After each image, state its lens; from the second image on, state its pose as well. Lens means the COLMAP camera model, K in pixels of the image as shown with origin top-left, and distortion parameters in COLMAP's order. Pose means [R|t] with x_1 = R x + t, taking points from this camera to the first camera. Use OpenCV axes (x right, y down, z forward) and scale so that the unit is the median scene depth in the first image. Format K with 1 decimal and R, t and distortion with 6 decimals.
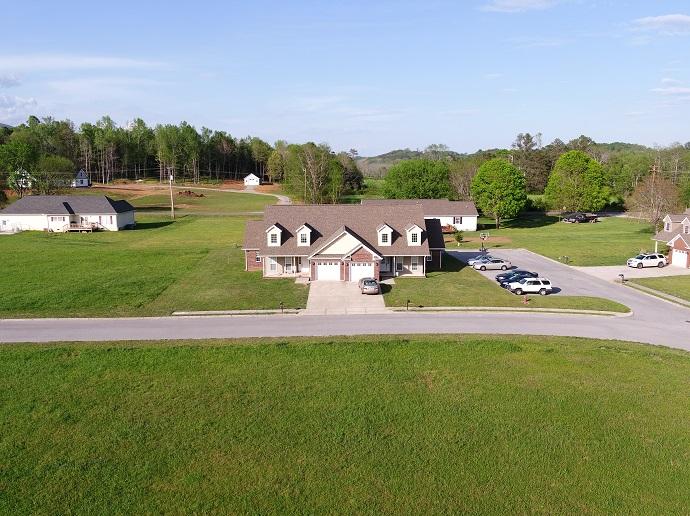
lens RADIAL K [[596.6, 0, 345.0], [0, 596.6, 258.0], [0, 0, 1]] dist [-0.009137, 0.015905]
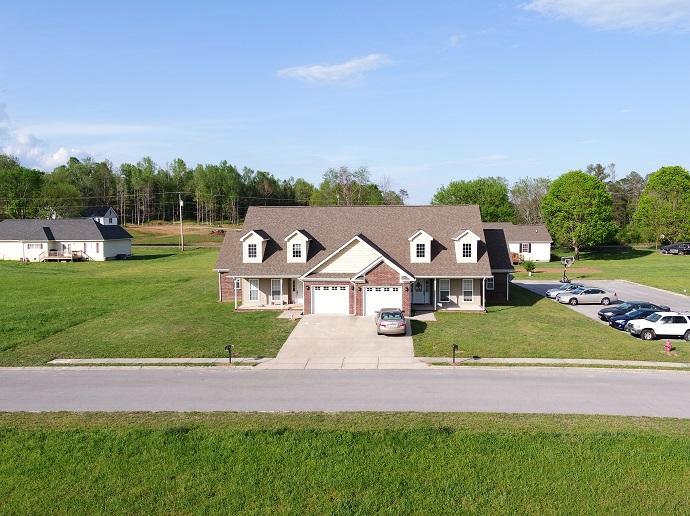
lens RADIAL K [[596.6, 0, 345.0], [0, 596.6, 258.0], [0, 0, 1]] dist [-0.009137, 0.015905]
pose [[0.995830, 0.001688, -0.091209, 0.043128], [-0.009645, 0.996173, -0.086869, 0.030965], [0.090713, 0.087387, 0.992036, 0.341881]]
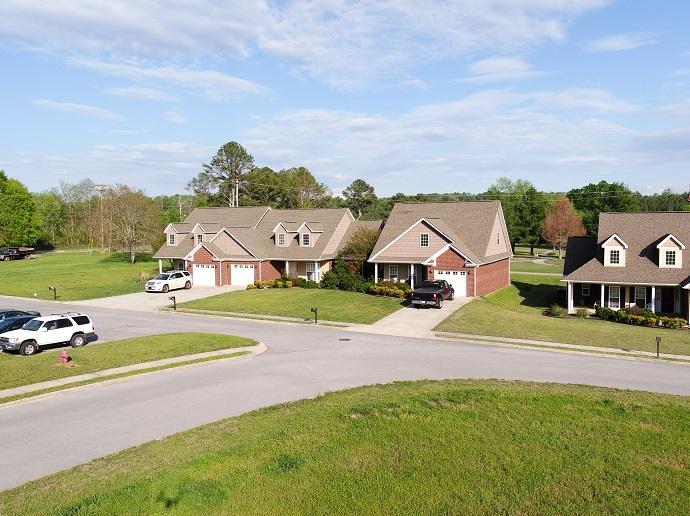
lens RADIAL K [[596.6, 0, 345.0], [0, 596.6, 258.0], [0, 0, 1]] dist [-0.009137, 0.015905]
pose [[0.561630, -0.047844, 0.826004, 0.048018], [0.137057, 0.989914, -0.035852, 0.033350], [-0.815958, 0.133345, 0.562523, 0.475306]]
